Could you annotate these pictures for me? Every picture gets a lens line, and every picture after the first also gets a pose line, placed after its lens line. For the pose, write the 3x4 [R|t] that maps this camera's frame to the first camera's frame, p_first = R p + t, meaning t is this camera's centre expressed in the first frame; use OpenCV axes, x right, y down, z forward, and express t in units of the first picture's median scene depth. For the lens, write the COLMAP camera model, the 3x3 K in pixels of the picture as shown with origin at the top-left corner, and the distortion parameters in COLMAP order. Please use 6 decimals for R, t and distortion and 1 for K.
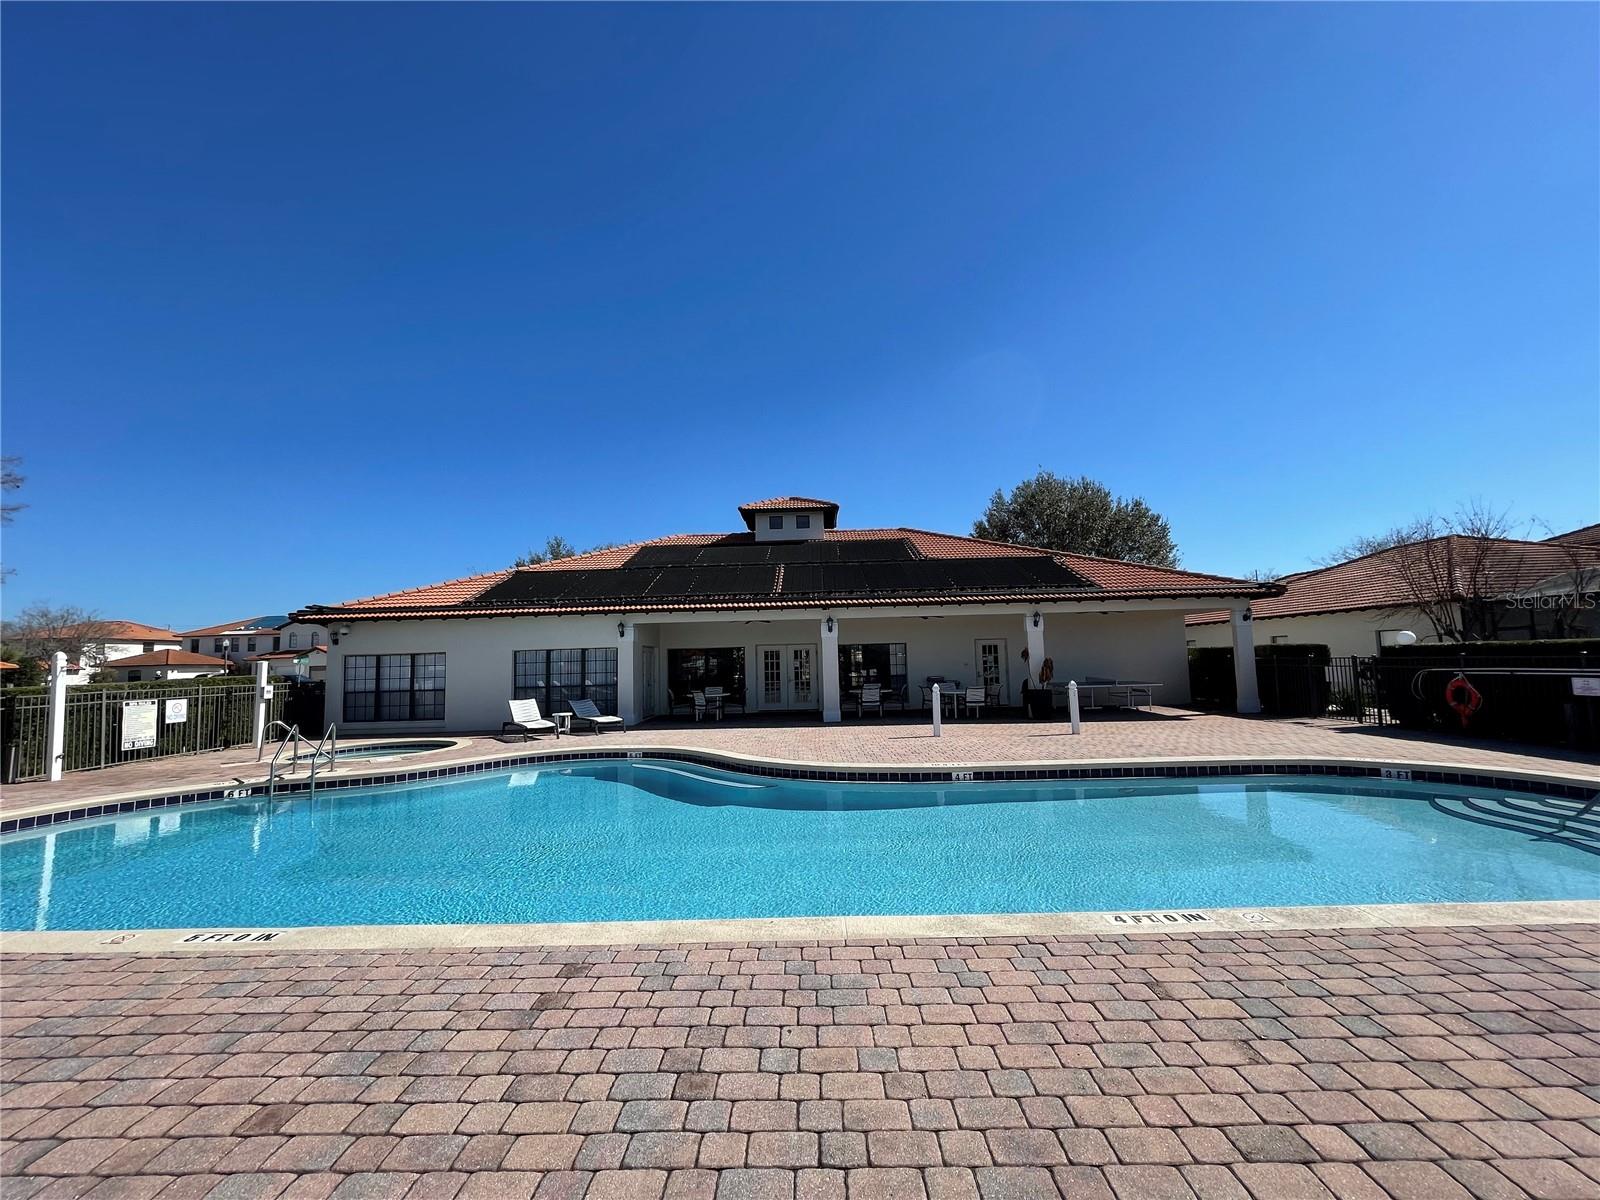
lens RADIAL K [[644.3, 0, 800.0], [0, 644.3, 600.0], [0, 0, 1]] dist [0.001876, -0.000711]
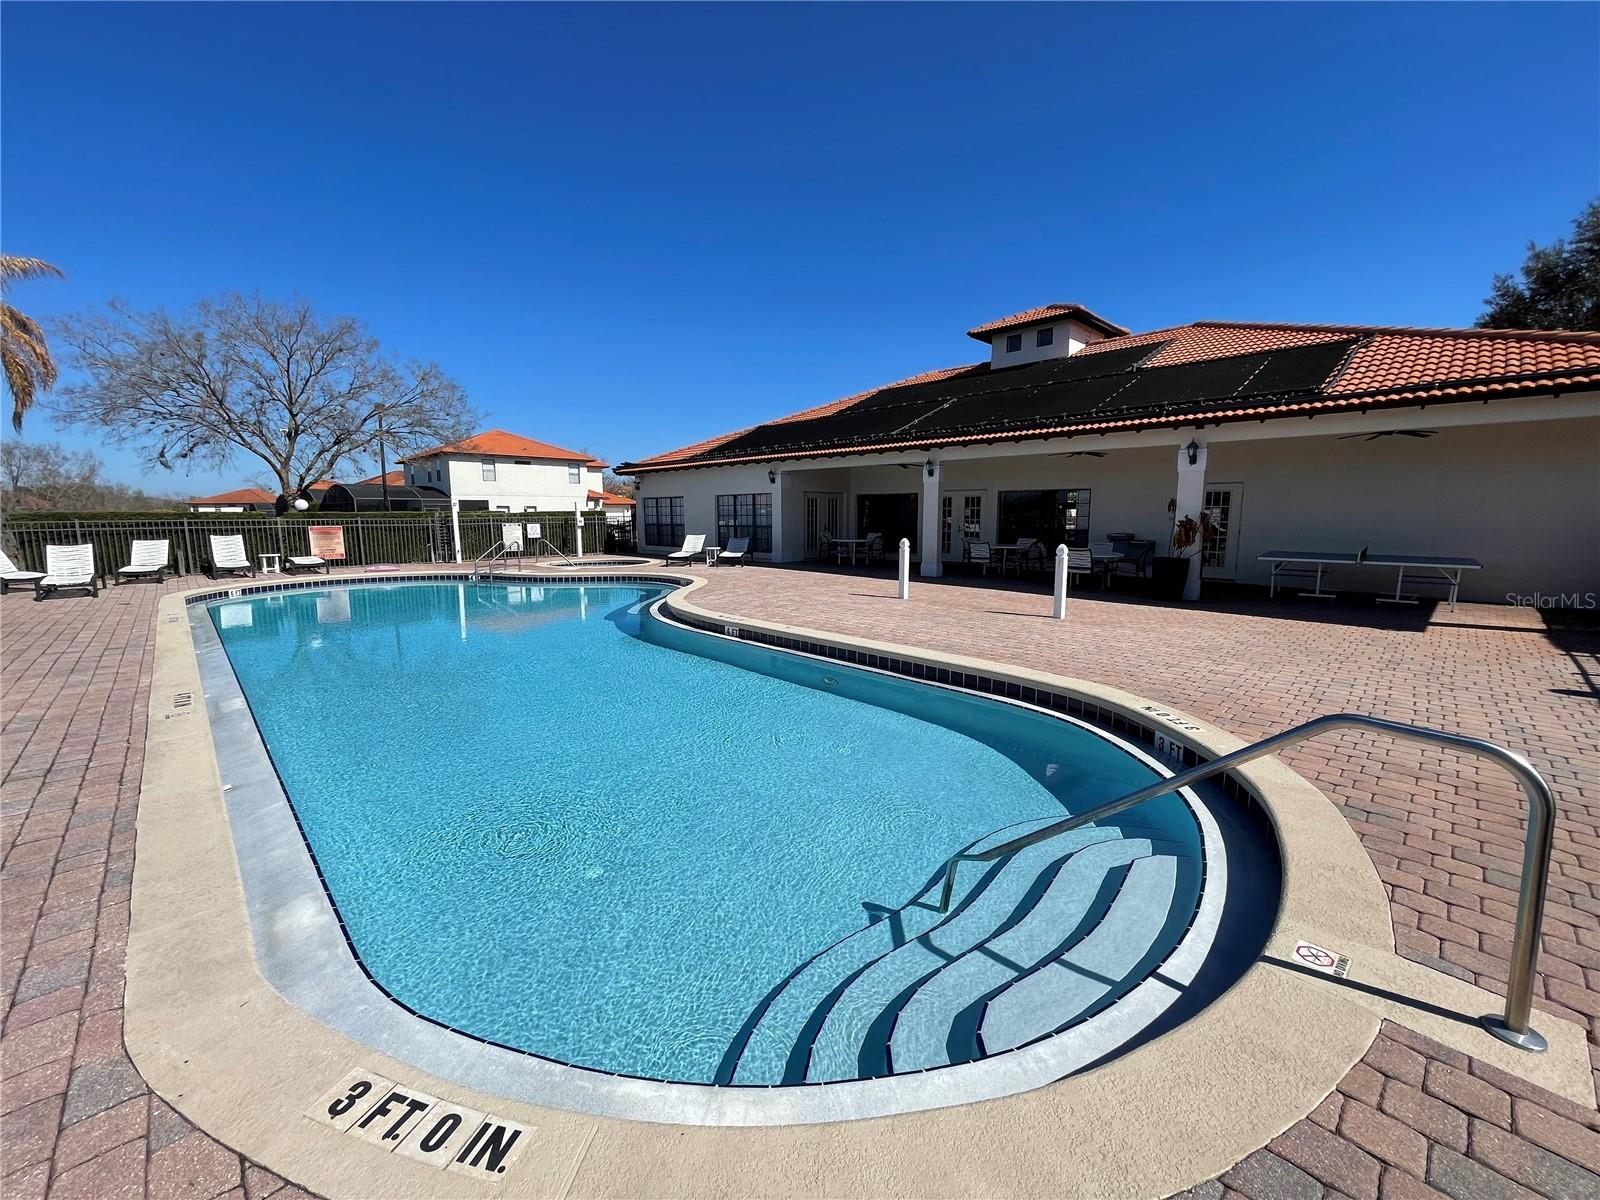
lens RADIAL K [[644.3, 0, 800.0], [0, 644.3, 600.0], [0, 0, 1]] dist [0.001876, -0.000711]
pose [[0.712807, 0.118813, -0.691223, 0.552801], [0.050955, 0.974169, 0.219994, 0.010773], [0.699507, -0.192035, 0.688341, 0.228401]]
